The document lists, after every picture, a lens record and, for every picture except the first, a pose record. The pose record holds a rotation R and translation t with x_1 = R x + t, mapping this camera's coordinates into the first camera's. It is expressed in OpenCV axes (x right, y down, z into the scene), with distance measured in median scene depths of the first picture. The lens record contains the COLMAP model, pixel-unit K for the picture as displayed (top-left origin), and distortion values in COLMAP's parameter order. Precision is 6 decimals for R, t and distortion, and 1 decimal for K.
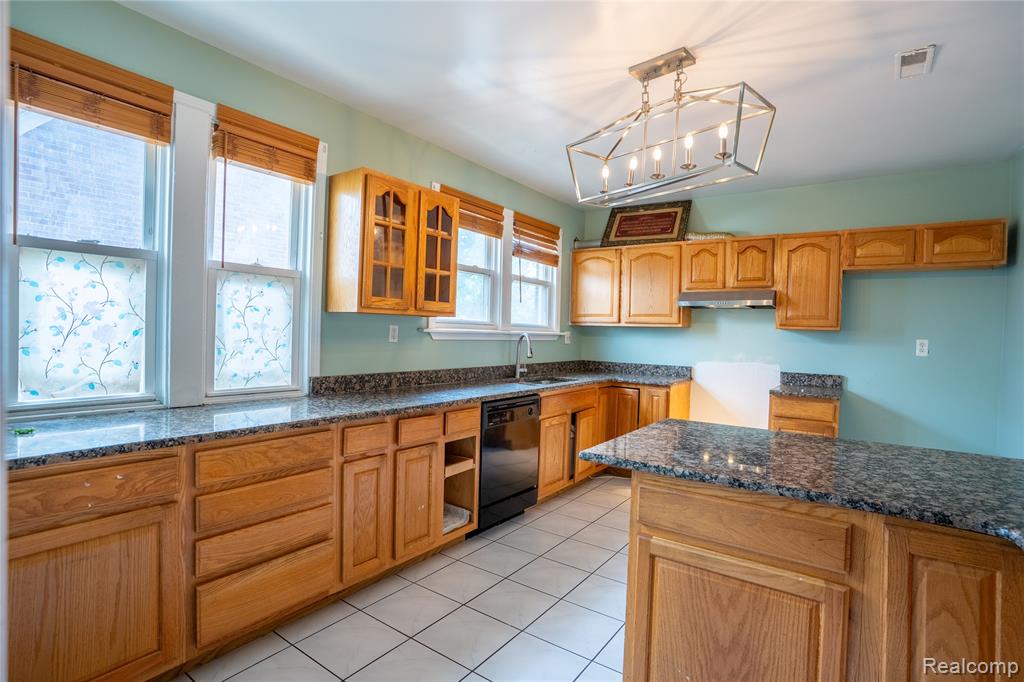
lens RADIAL K [[540.5, 0, 497.4], [0, 540.5, 335.5], [0, 0, 1]] dist [-0.001040, 0.000034]
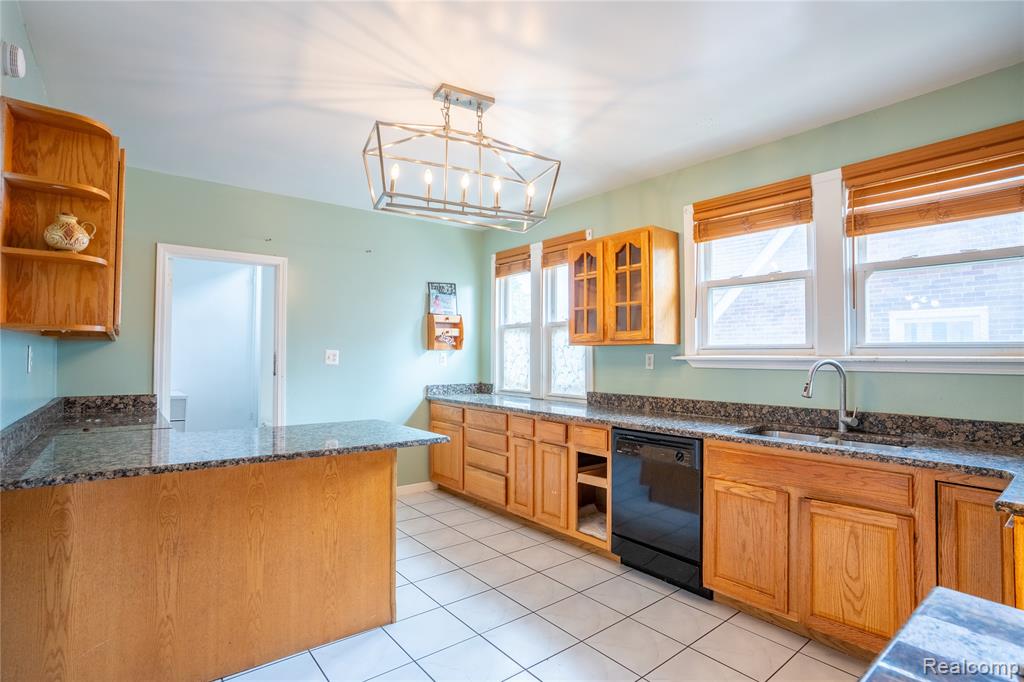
lens RADIAL K [[513.6, 0, 512.0], [0, 513.6, 341.0], [0, 0, 1]] dist [0.000197, 0.000043]
pose [[-0.269699, -0.058192, -0.961185, 0.966777], [-0.019618, 0.998297, -0.054934, 0.019560], [0.962745, 0.004041, -0.270382, 1.085378]]
